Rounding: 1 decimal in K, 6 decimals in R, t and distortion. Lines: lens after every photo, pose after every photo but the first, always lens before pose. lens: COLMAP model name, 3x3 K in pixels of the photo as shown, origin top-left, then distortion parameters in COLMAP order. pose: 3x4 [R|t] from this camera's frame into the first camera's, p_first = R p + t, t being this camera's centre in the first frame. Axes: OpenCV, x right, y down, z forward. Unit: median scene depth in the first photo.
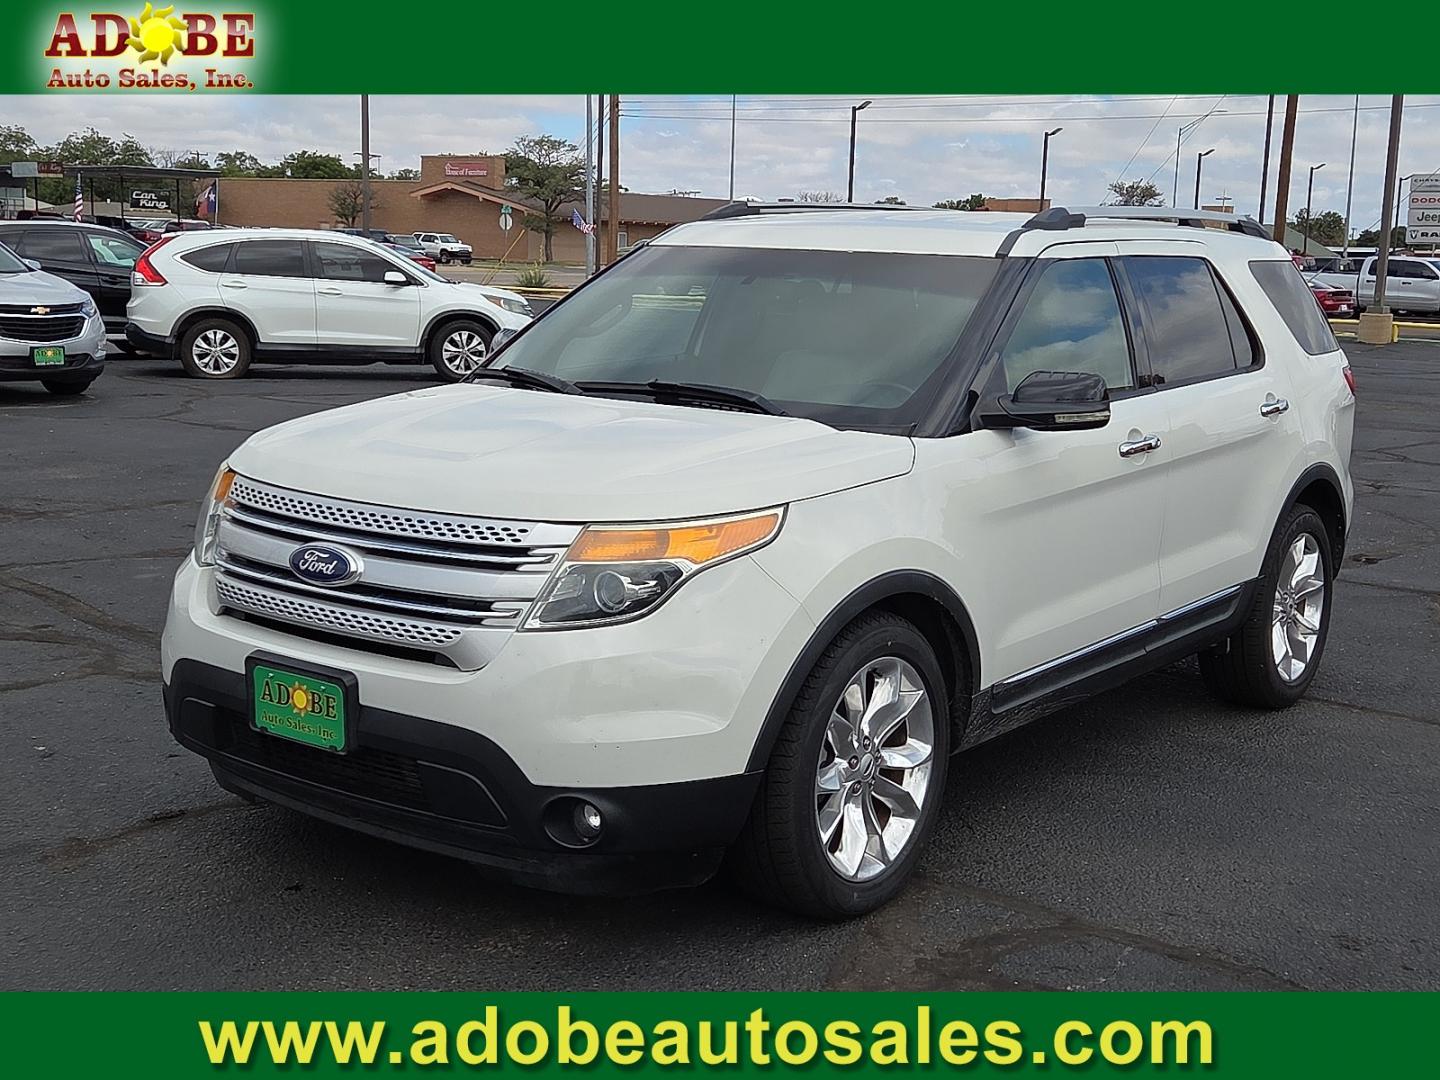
lens RADIAL K [[1776.1, 0, 670.1], [0, 1776.1, 539.0], [0, 0, 1]] dist [0.062654, -0.069433]
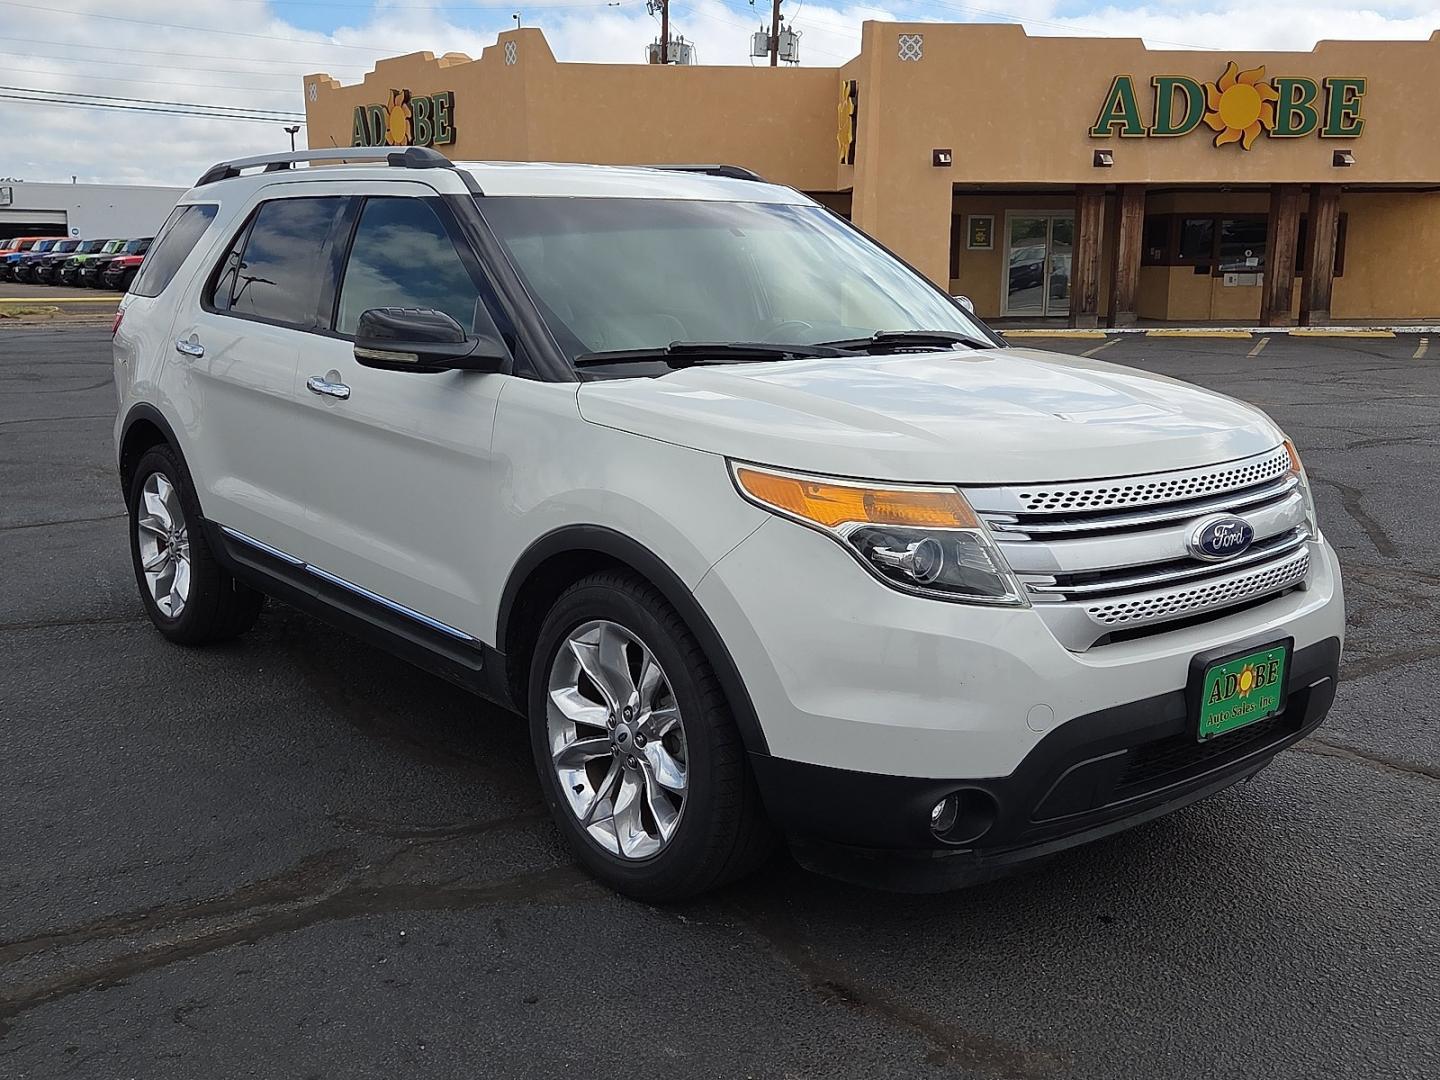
lens RADIAL K [[1489.0, 0, 720.0], [0, 1489.0, 540.0], [0, 0, 1]] dist [0.019536, -0.013004]
pose [[0.214775, -0.212443, 0.953278, -1.004825], [0.160281, 0.970490, 0.180166, -0.168901], [-0.963422, 0.114097, 0.242488, 1.071840]]
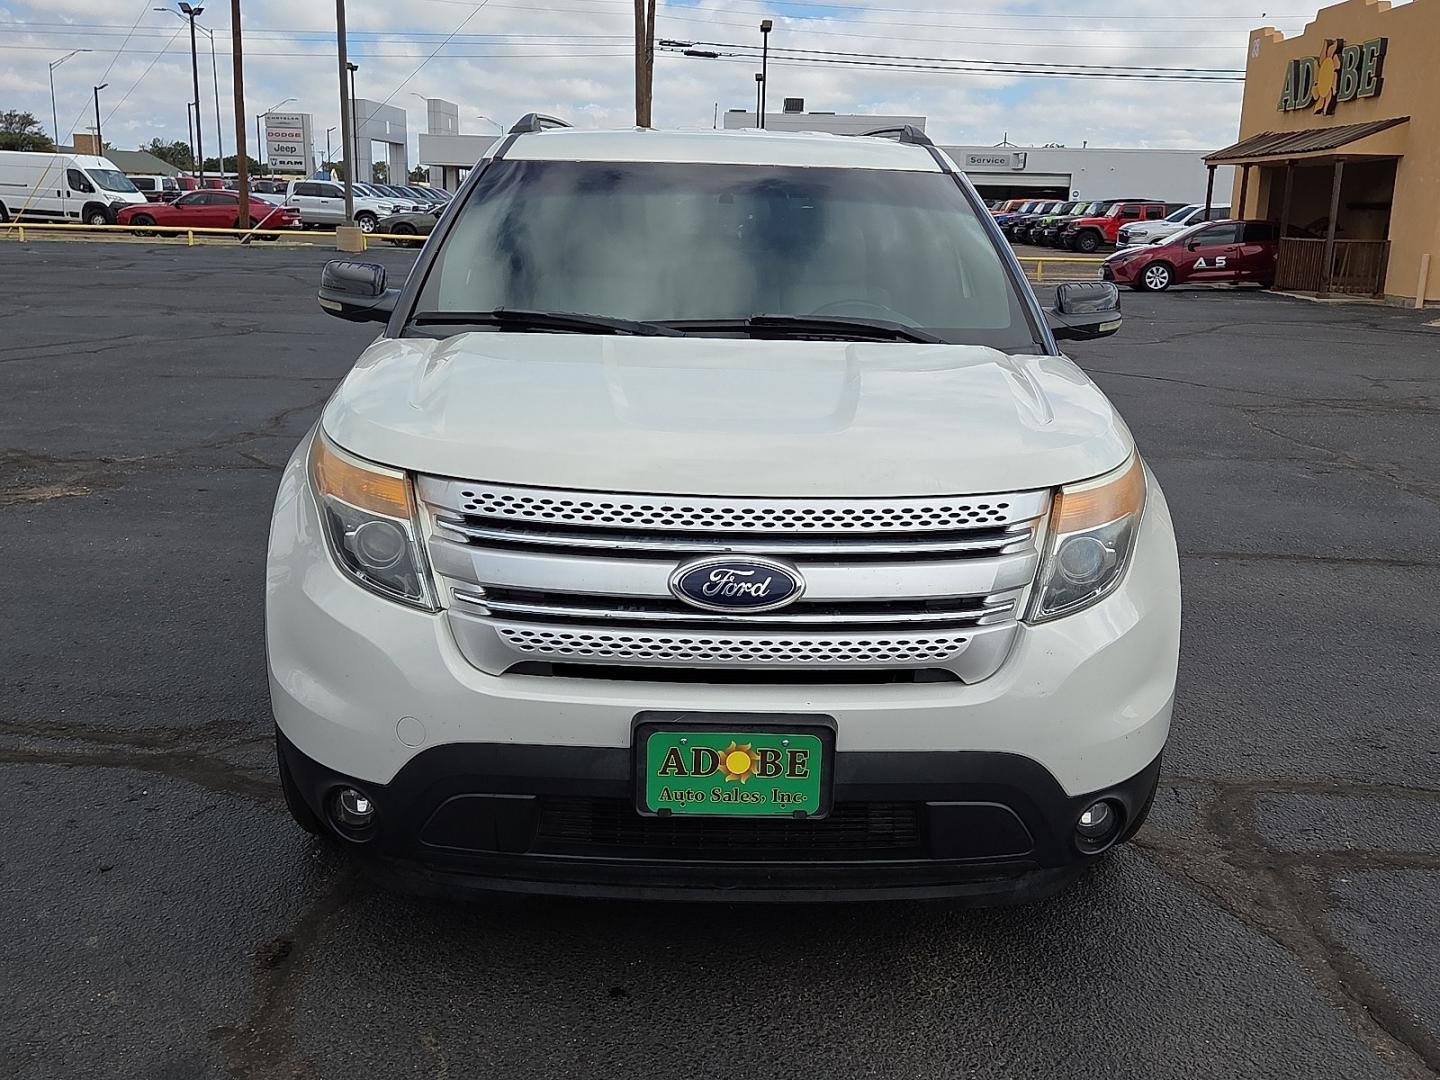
lens RADIAL K [[1431.7, 0, 720.0], [0, 1431.7, 585.2], [0, 0, 1]] dist [0.072798, -0.022978]
pose [[0.781091, -0.169797, 0.600888, -0.573582], [0.098698, 0.983793, 0.149700, -0.078608], [-0.616568, -0.057623, 0.785190, 0.526820]]
